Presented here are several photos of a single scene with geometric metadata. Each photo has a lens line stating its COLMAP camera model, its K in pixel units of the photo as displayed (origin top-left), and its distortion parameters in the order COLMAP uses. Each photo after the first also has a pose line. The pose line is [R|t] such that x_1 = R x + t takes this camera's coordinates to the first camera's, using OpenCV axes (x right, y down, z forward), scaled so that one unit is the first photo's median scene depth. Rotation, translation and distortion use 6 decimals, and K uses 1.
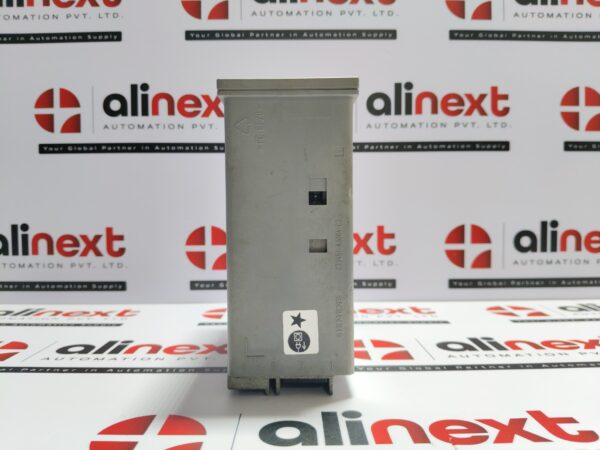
lens RADIAL K [[470.0, 0, 300.0], [0, 470.0, 225.0], [0, 0, 1]] dist [0.019211, -0.089153]
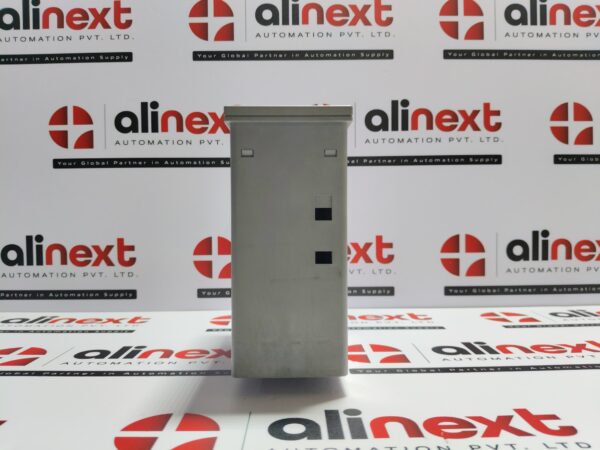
lens RADIAL K [[466.2, 0, 300.0], [0, 466.2, 225.0], [0, 0, 1]] dist [0.045105, -0.124860]
pose [[0.999994, -0.003263, -0.000599, -0.004488], [0.003253, 0.999874, -0.015509, -0.007113], [0.000650, 0.015506, 0.999880, -0.044547]]
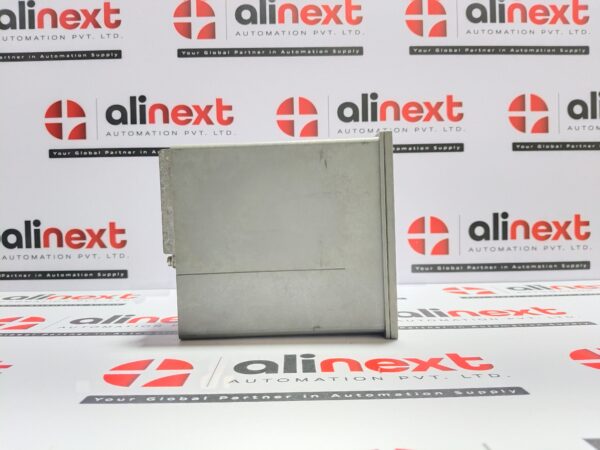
lens RADIAL K [[466.2, 0, 300.0], [0, 466.2, 225.0], [0, 0, 1]] dist [0.045105, -0.124860]
pose [[0.999921, -0.010683, 0.006660, 0.040349], [0.010742, 0.999903, -0.008902, 0.026680], [-0.006564, 0.008973, 0.999938, -0.133981]]
